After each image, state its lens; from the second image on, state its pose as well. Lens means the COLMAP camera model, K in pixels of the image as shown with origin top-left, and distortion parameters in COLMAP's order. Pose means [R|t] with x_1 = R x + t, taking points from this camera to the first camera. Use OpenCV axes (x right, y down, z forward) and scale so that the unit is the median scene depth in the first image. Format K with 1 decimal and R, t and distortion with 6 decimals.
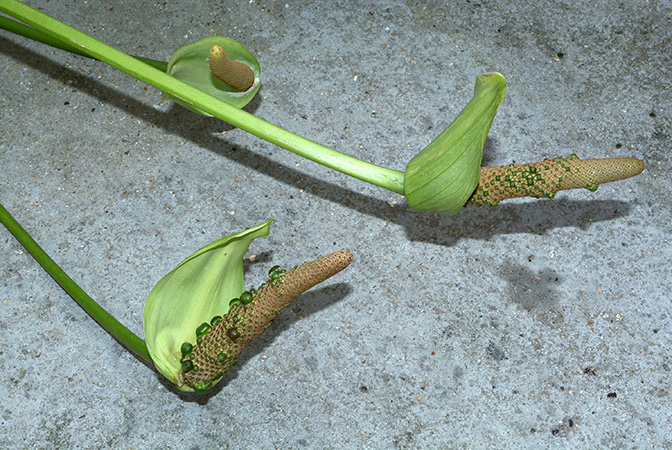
lens RADIAL K [[1128.6, 0, 336.4], [0, 1128.6, 224.8], [0, 0, 1]] dist [0.153067, 0.000000]
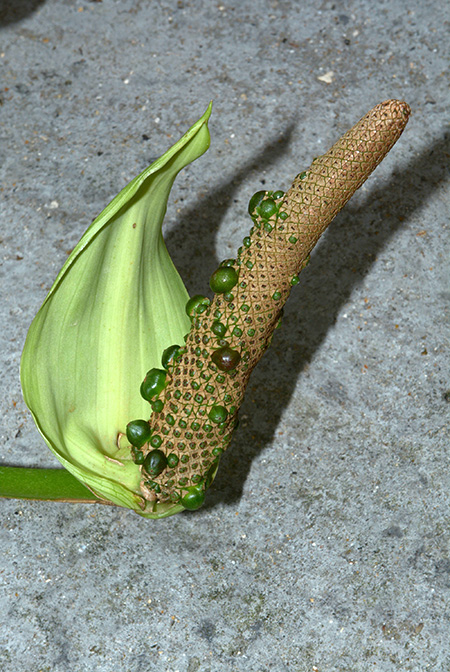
lens RADIAL K [[1640.8, 0, 225.0], [0, 1640.8, 336.4], [0, 0, 1]] dist [0.268918, 0.000000]
pose [[0.915136, -0.380090, 0.134381, -0.162154], [0.379816, 0.924617, 0.028685, 0.059722], [-0.135154, 0.024790, 0.990514, 0.270771]]
